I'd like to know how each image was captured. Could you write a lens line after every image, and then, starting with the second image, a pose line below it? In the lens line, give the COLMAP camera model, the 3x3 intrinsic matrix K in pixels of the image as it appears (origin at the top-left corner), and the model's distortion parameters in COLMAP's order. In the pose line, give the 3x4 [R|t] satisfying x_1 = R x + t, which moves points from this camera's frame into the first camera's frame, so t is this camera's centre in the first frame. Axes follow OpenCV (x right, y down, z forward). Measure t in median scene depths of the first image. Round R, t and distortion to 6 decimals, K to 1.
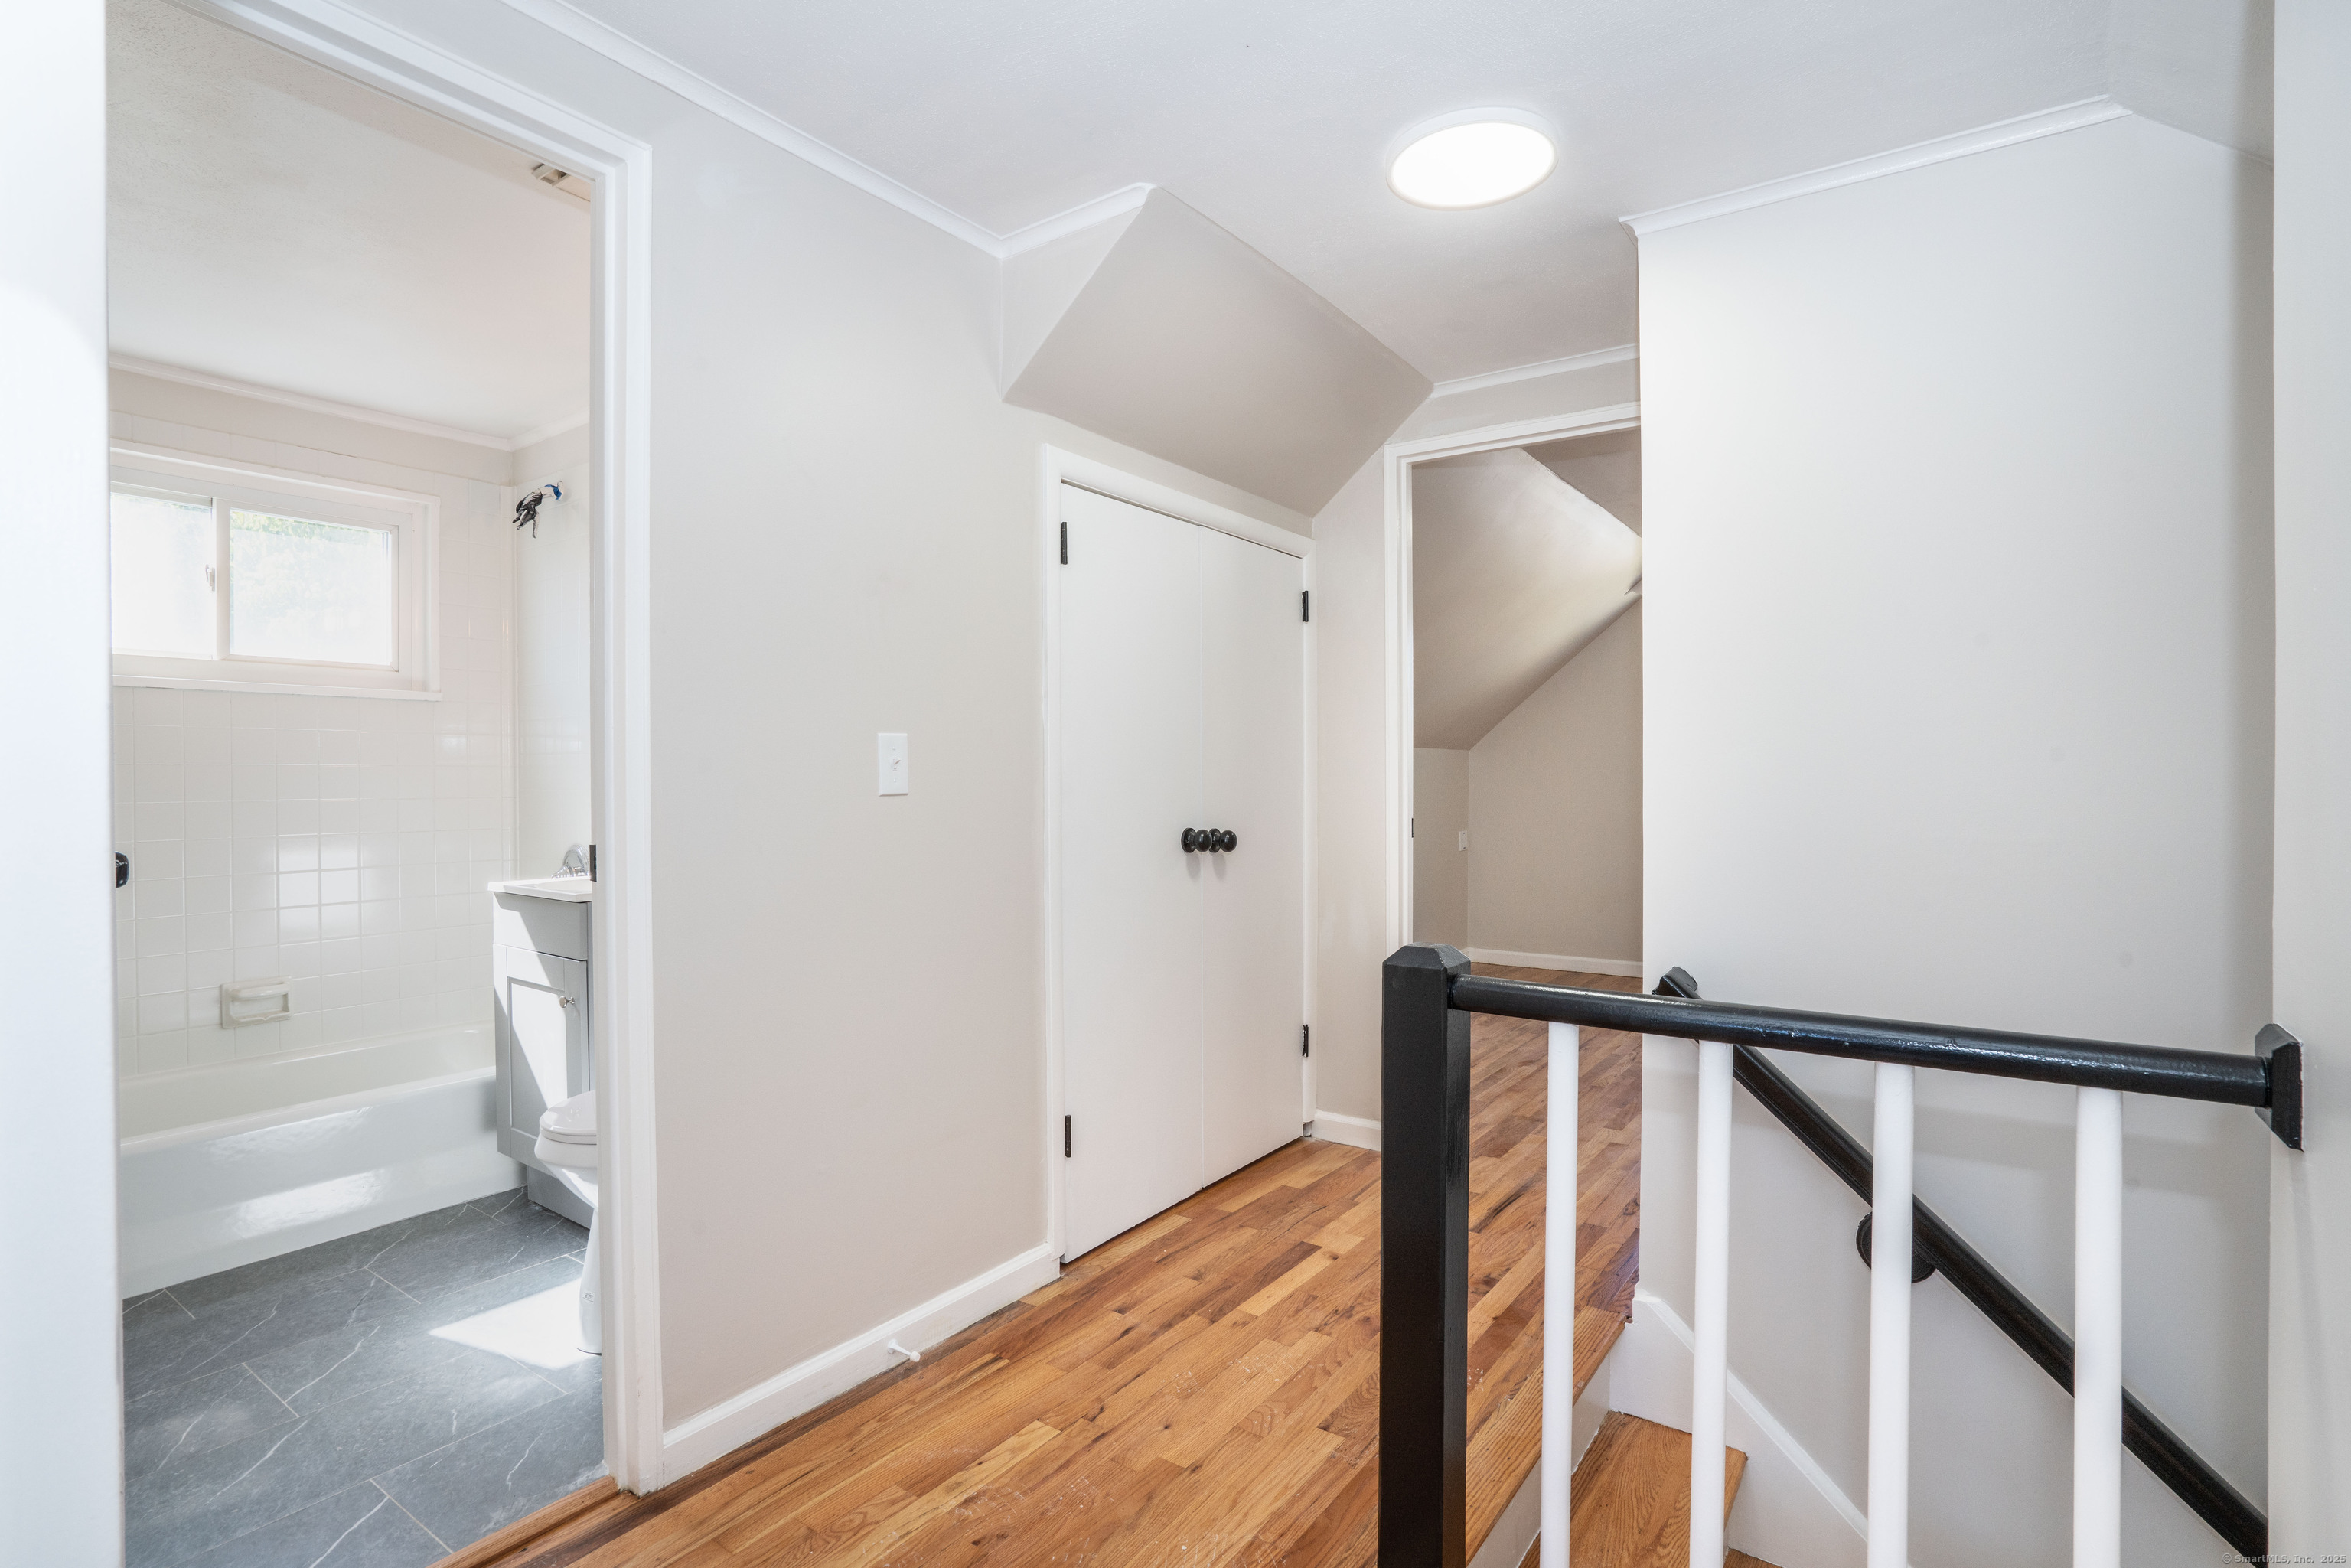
lens RADIAL K [[1165.5, 0, 1181.3], [0, 1165.5, 794.2], [0, 0, 1]] dist [-0.032770, 0.015561]
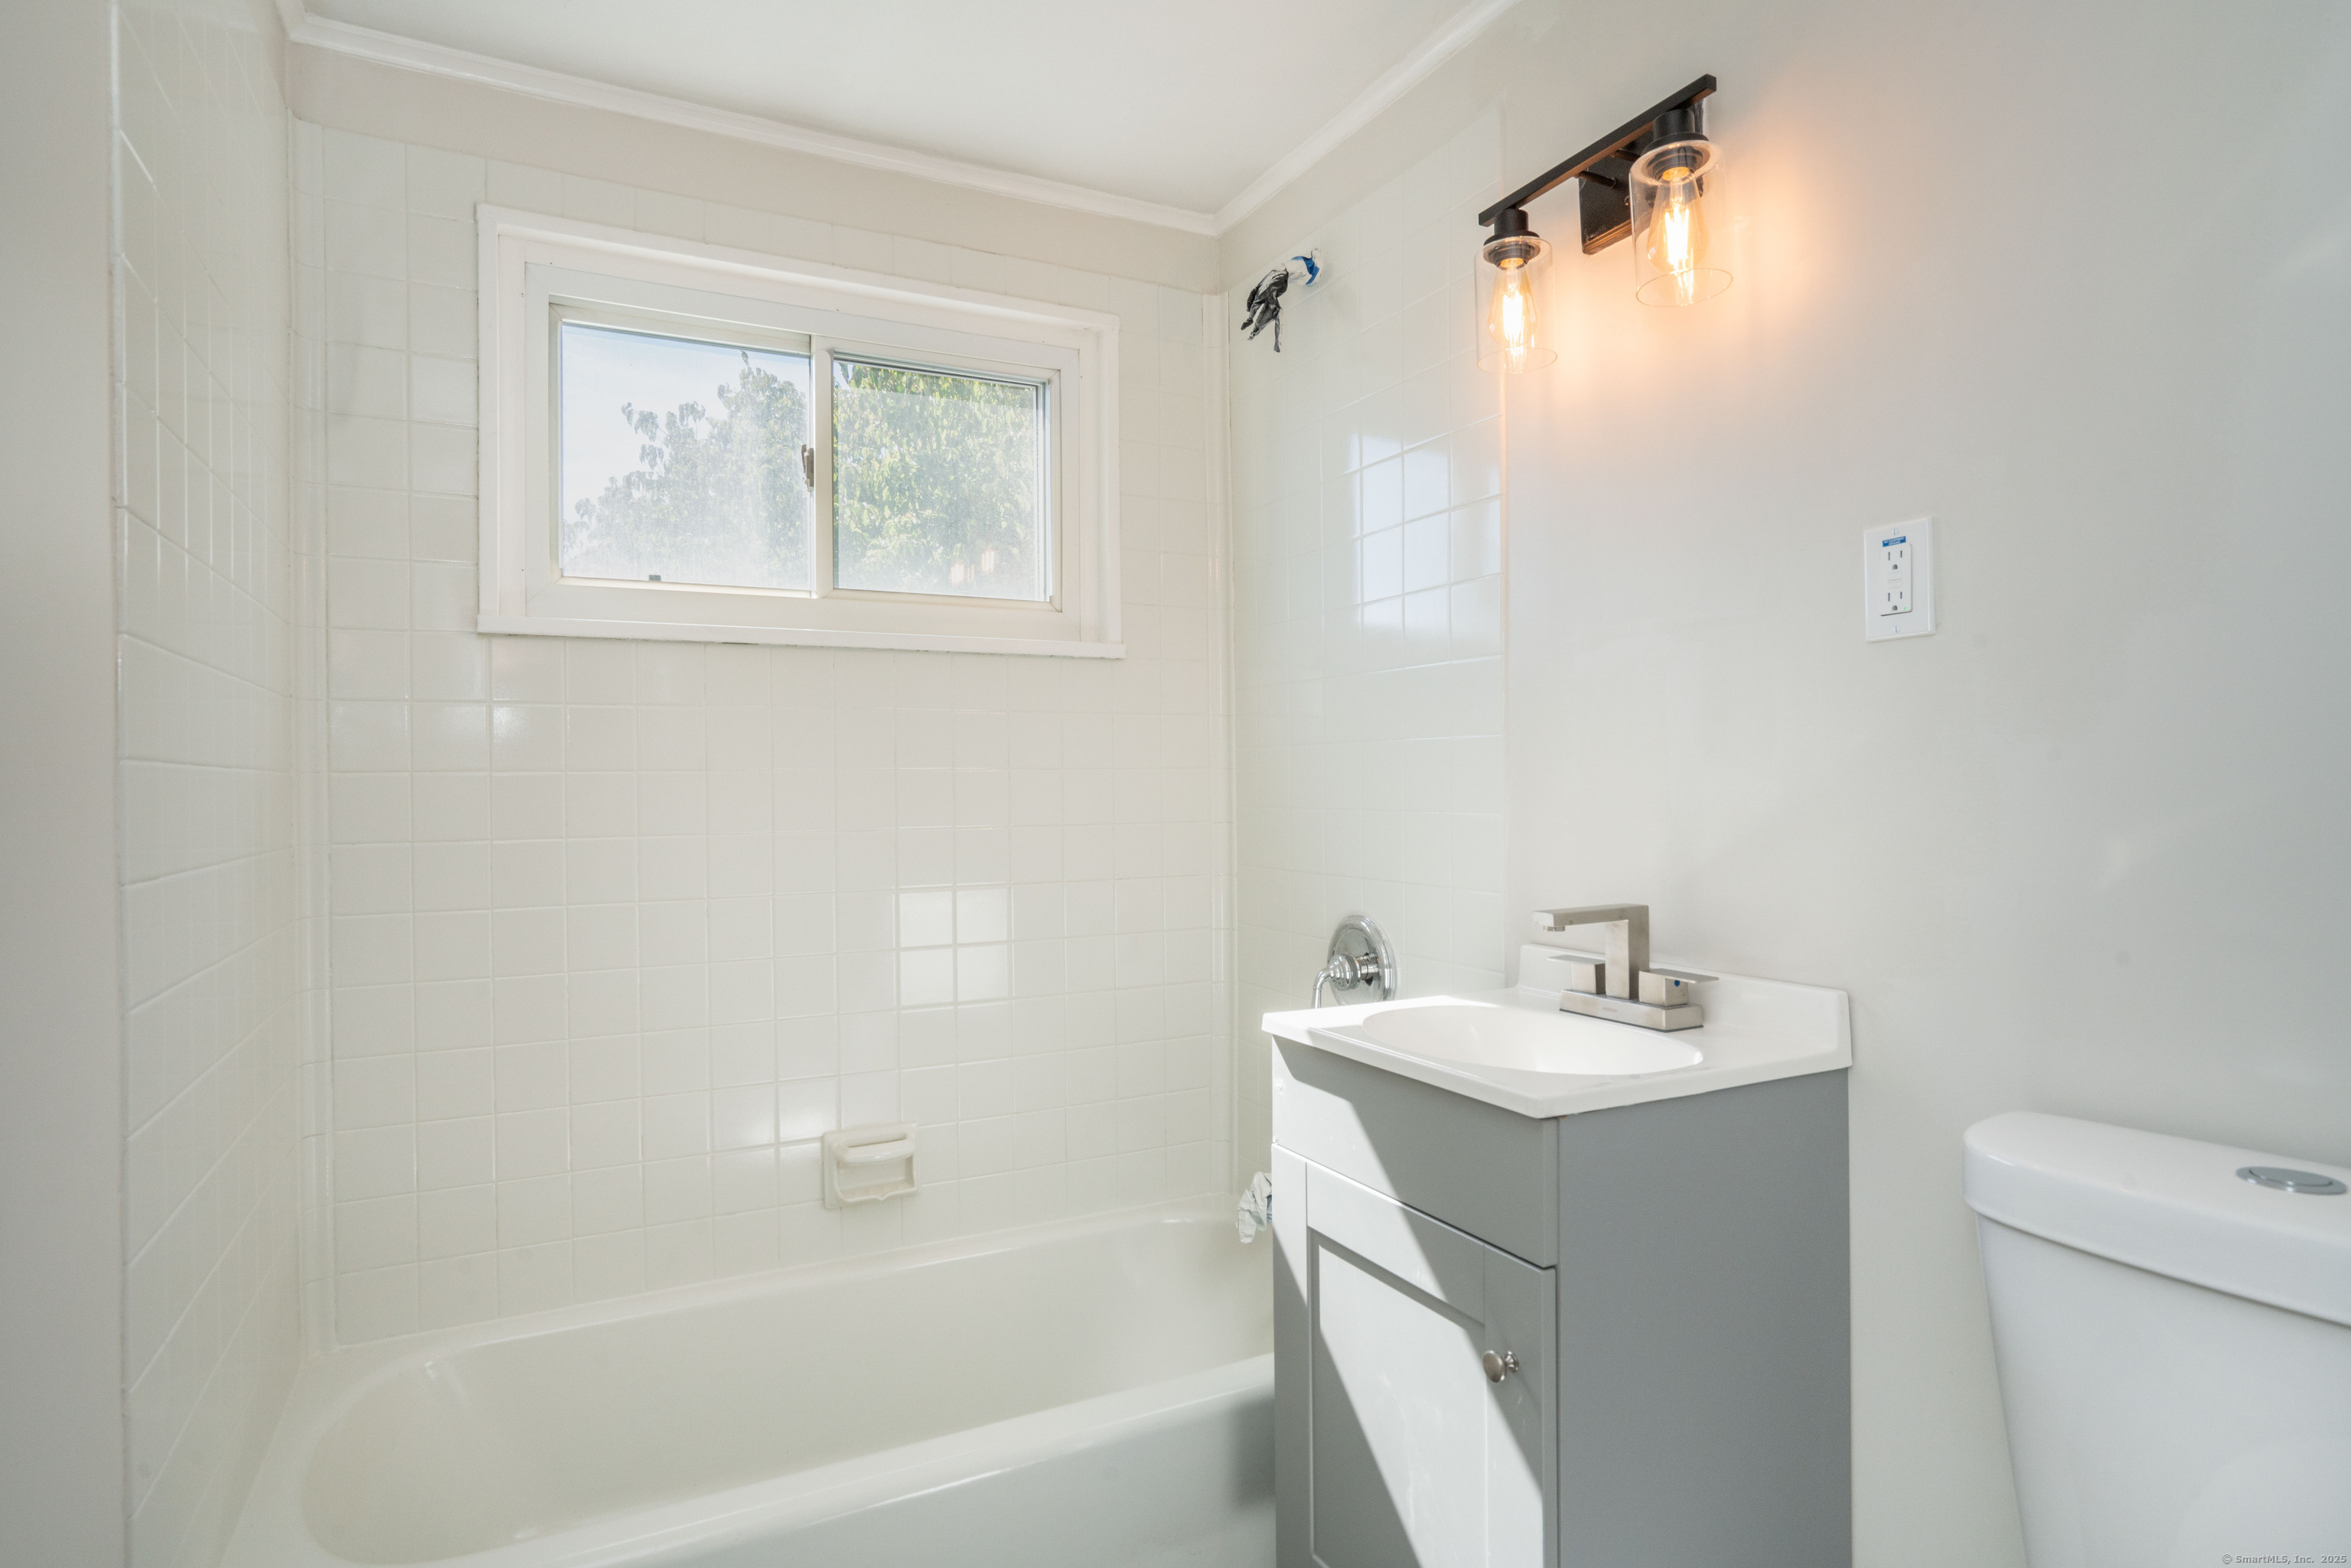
lens RADIAL K [[1274.5, 0, 1164.1], [0, 1274.5, 779.4], [0, 0, 1]] dist [-0.052187, 0.035397]
pose [[0.895471, -0.007502, -0.445057, -0.364504], [0.003920, 0.999952, -0.008968, -0.013773], [0.445103, 0.006286, 0.895457, 0.465108]]
